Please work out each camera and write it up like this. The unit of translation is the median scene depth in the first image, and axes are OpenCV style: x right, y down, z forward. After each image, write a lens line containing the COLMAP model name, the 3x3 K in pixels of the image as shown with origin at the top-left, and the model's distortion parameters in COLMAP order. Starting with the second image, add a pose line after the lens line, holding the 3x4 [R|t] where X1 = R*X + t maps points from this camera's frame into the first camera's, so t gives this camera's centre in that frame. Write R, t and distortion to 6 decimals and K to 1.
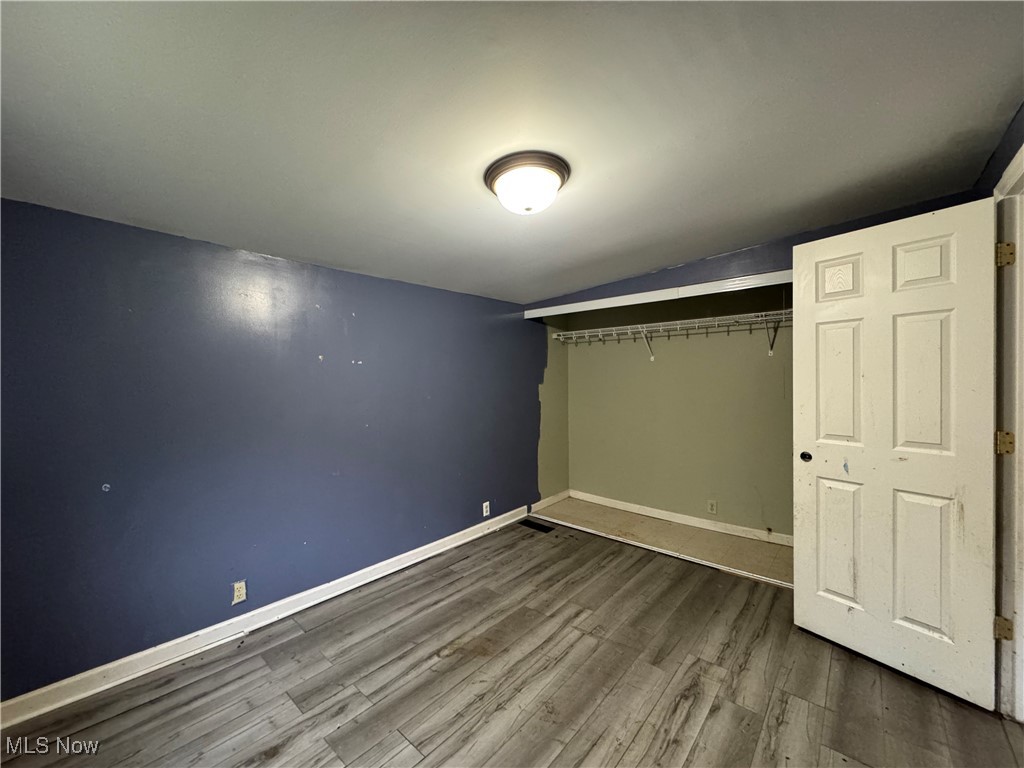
lens RADIAL K [[407.2, 0, 512.0], [0, 407.2, 384.0], [0, 0, 1]] dist [0.000323, -0.000065]
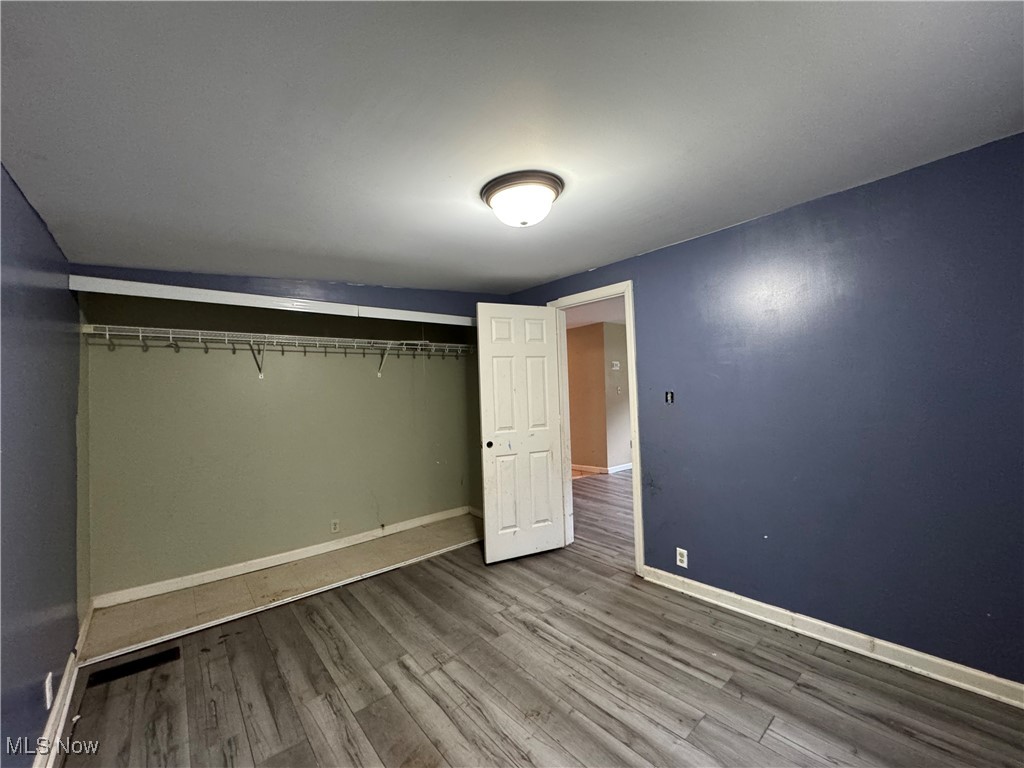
lens RADIAL K [[407.2, 0, 512.0], [0, 407.2, 384.0], [0, 0, 1]] dist [0.000323, -0.000065]
pose [[0.150050, 0.021410, 0.988447, -0.634584], [0.044687, 0.998597, -0.028413, 0.001938], [-0.987668, 0.048434, 0.148883, 0.584218]]
